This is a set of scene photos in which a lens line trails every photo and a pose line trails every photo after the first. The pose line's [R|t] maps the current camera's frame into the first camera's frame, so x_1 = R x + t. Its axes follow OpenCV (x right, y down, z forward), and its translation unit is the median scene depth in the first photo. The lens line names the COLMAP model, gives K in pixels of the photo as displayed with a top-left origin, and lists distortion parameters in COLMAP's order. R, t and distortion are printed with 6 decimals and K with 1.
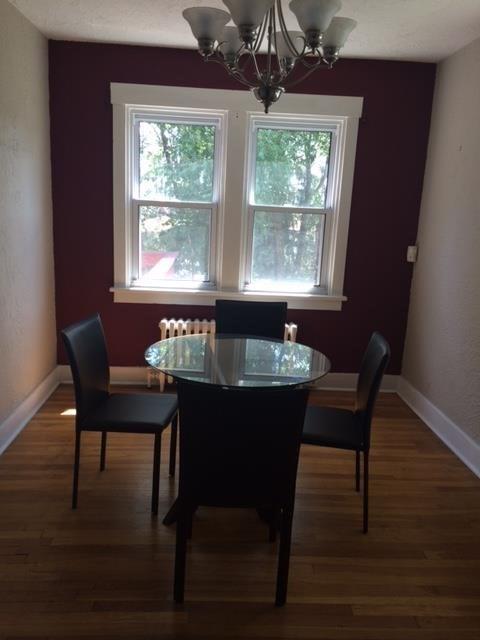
lens RADIAL K [[540.1, 0, 240.0], [0, 540.1, 320.0], [0, 0, 1]] dist [0.097319, -0.157303]
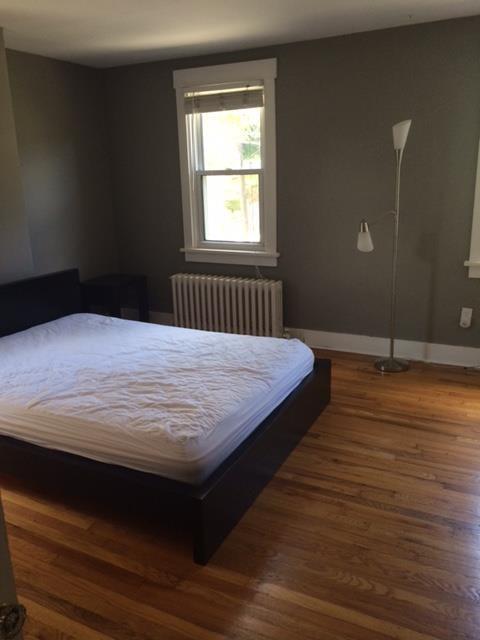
lens RADIAL K [[540.1, 0, 240.0], [0, 540.1, 320.0], [0, 0, 1]] dist [0.097319, -0.157303]
pose [[0.876088, 0.062841, -0.478039, 0.473005], [-0.036654, 0.997281, 0.063924, 0.016304], [0.480756, -0.038481, 0.876010, 0.030153]]
